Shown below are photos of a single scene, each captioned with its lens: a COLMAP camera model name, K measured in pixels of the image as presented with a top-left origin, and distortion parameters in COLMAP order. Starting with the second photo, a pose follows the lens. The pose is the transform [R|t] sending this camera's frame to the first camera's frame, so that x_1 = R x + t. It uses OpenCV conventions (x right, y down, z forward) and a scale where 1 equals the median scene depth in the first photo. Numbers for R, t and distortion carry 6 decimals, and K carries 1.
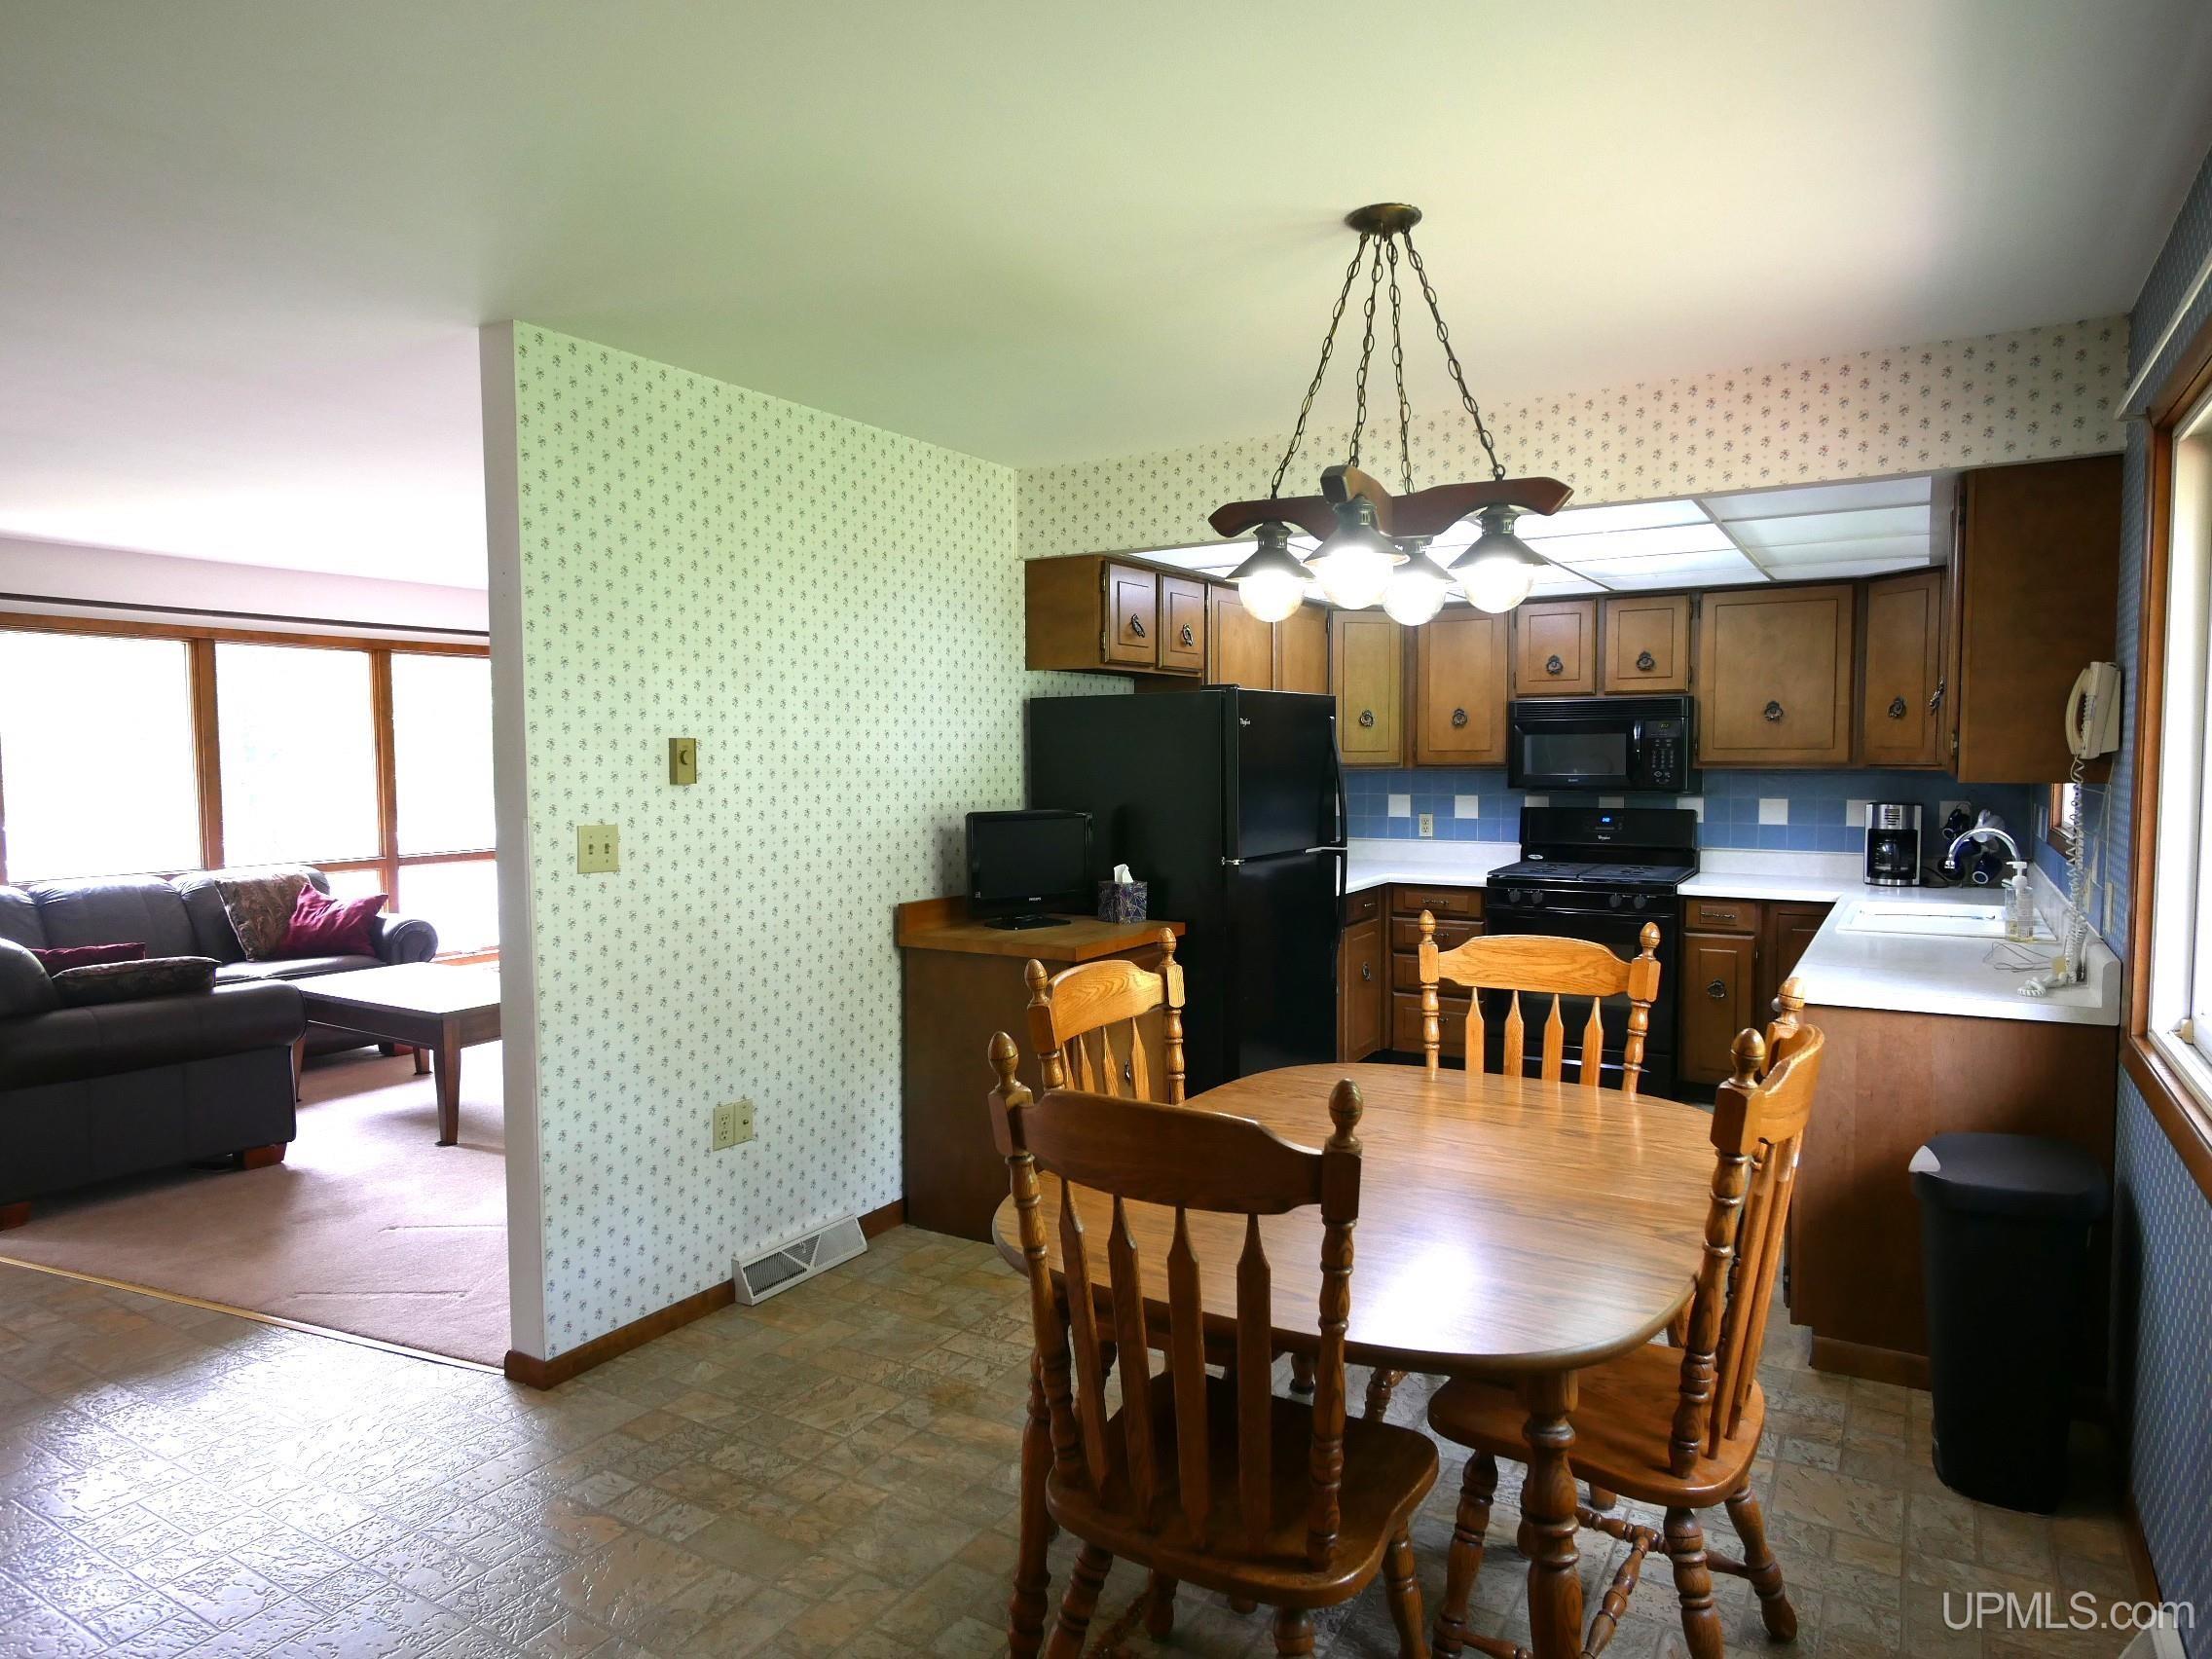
lens RADIAL K [[1361.2, 0, 1106.0], [0, 1361.2, 829.5], [0, 0, 1]] dist [0.002287, 0.000602]
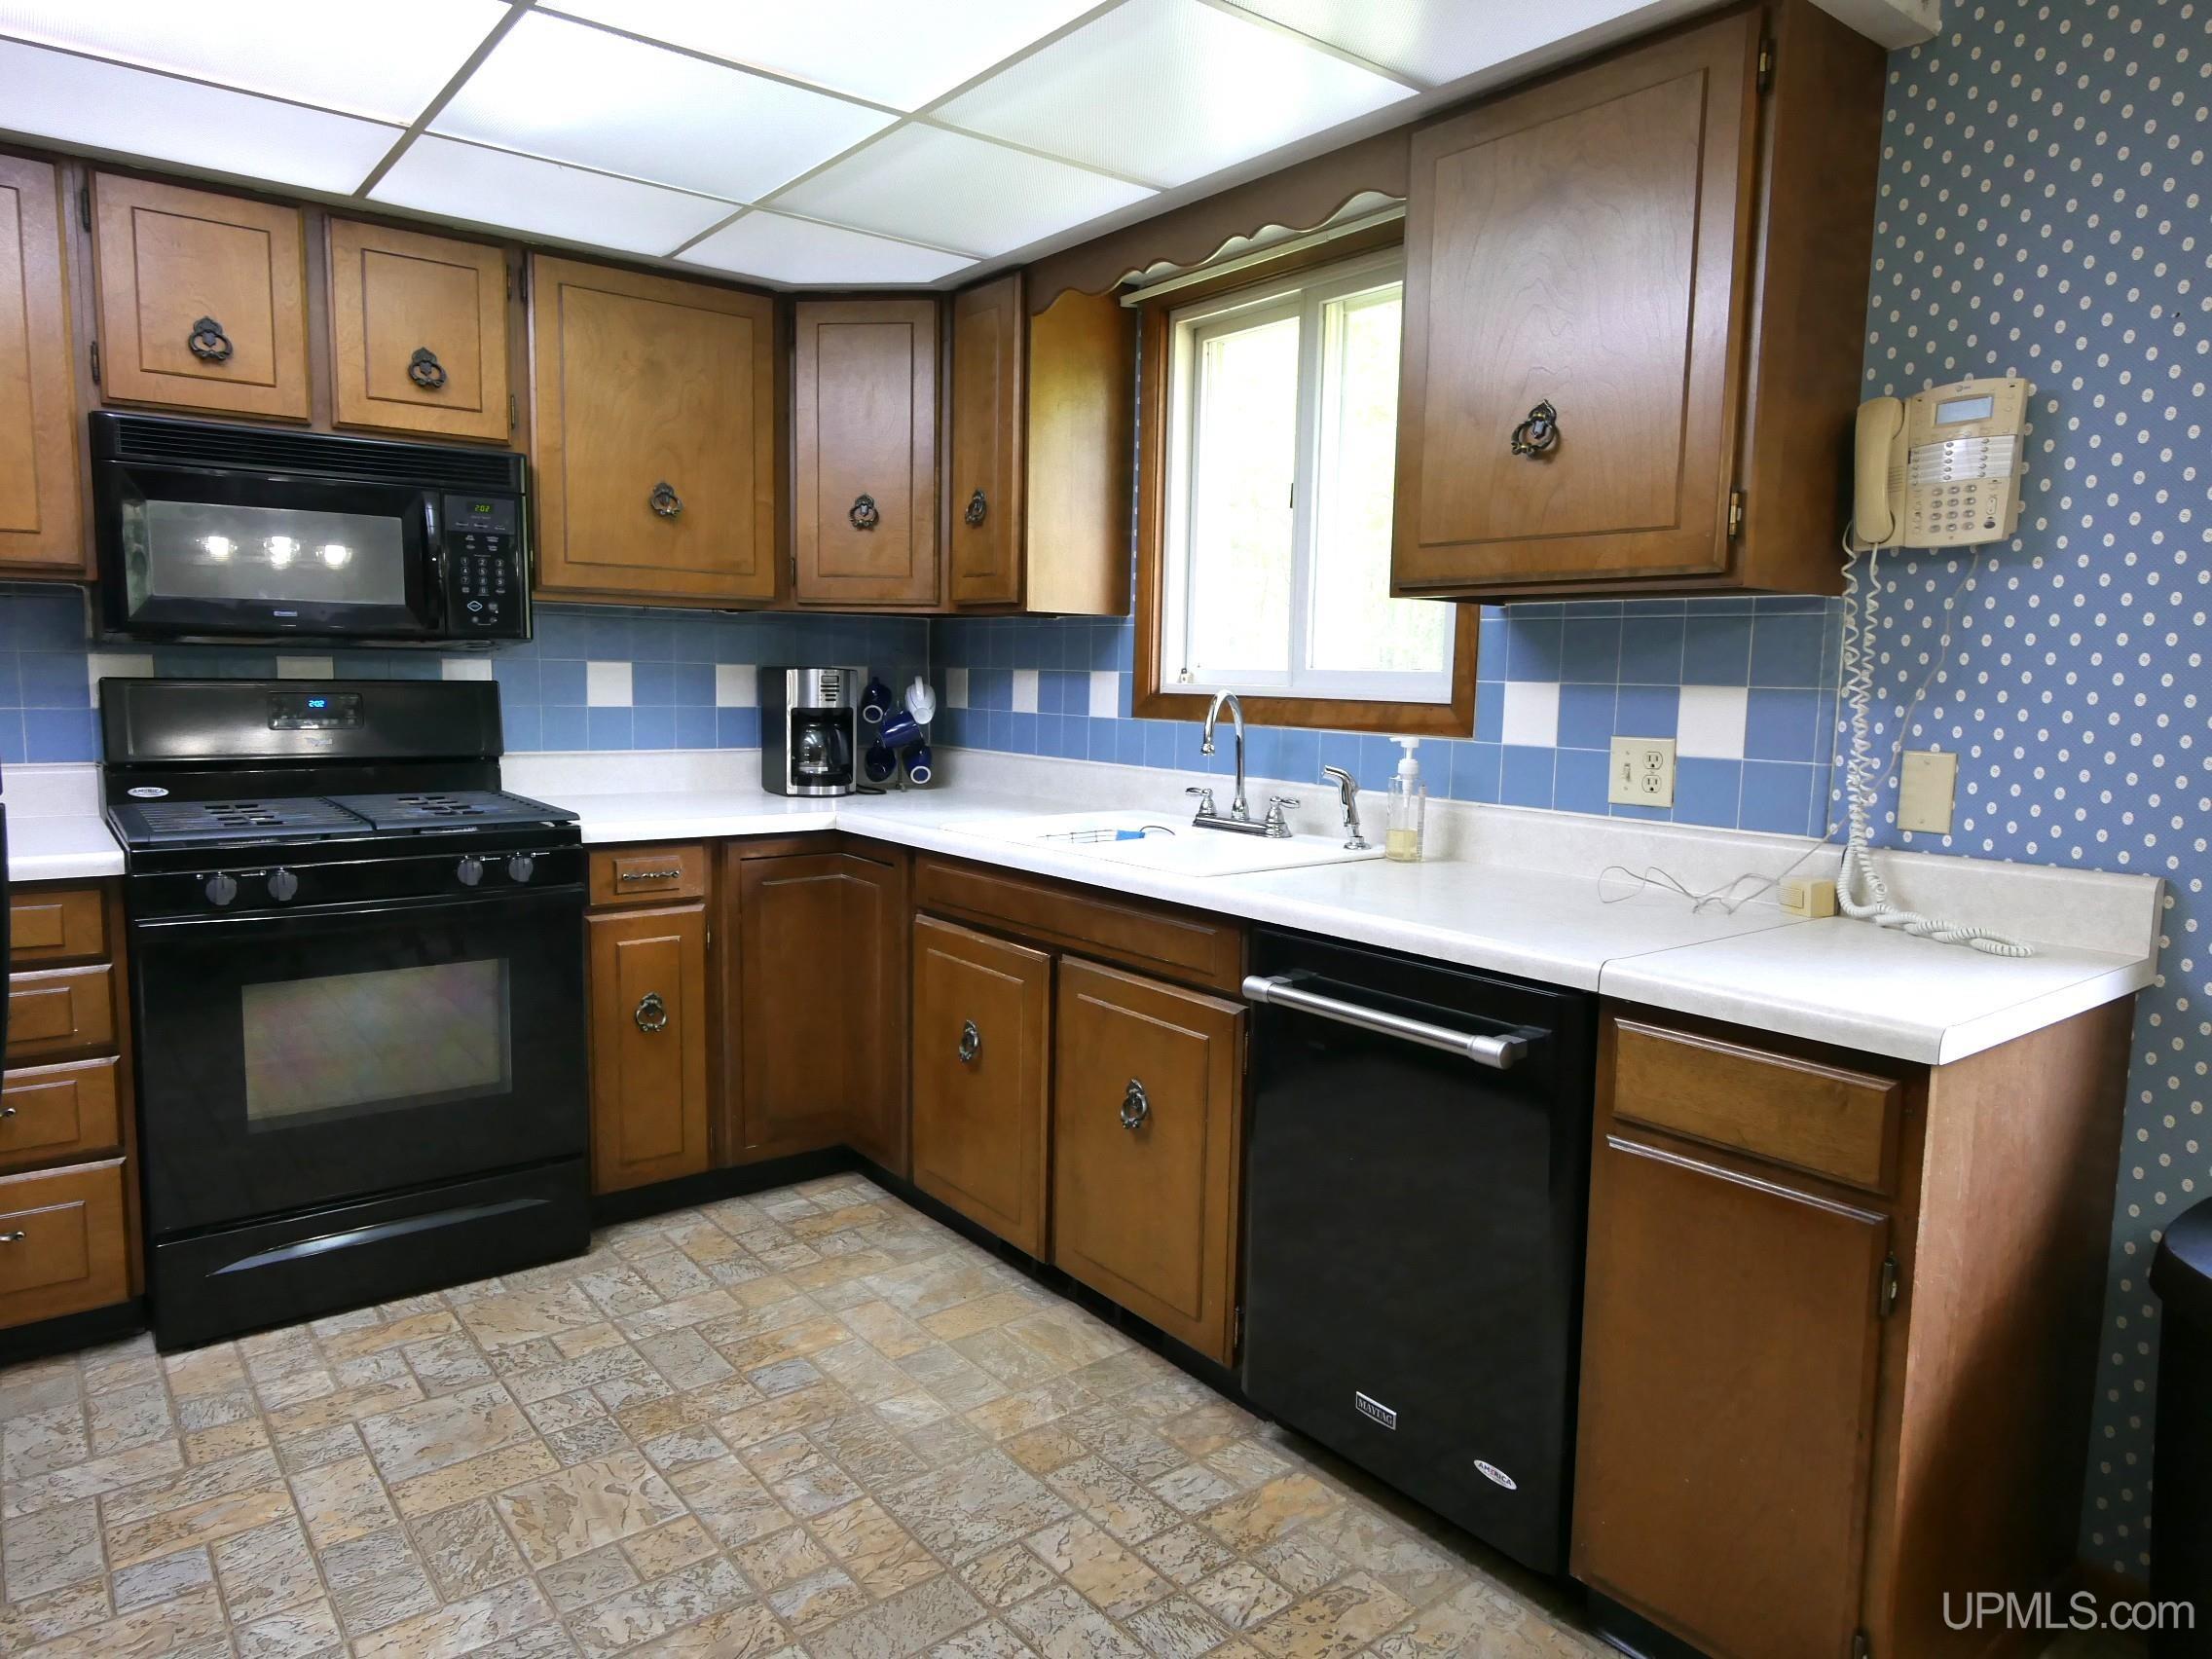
lens RADIAL K [[1409.7, 0, 1106.0], [0, 1409.7, 829.5], [0, 0, 1]] dist [-0.000171, -0.000318]
pose [[0.351537, -0.093631, 0.931480, 0.001424], [0.033721, 0.995607, 0.087351, 0.003932], [-0.935567, 0.000703, 0.353150, 0.787369]]
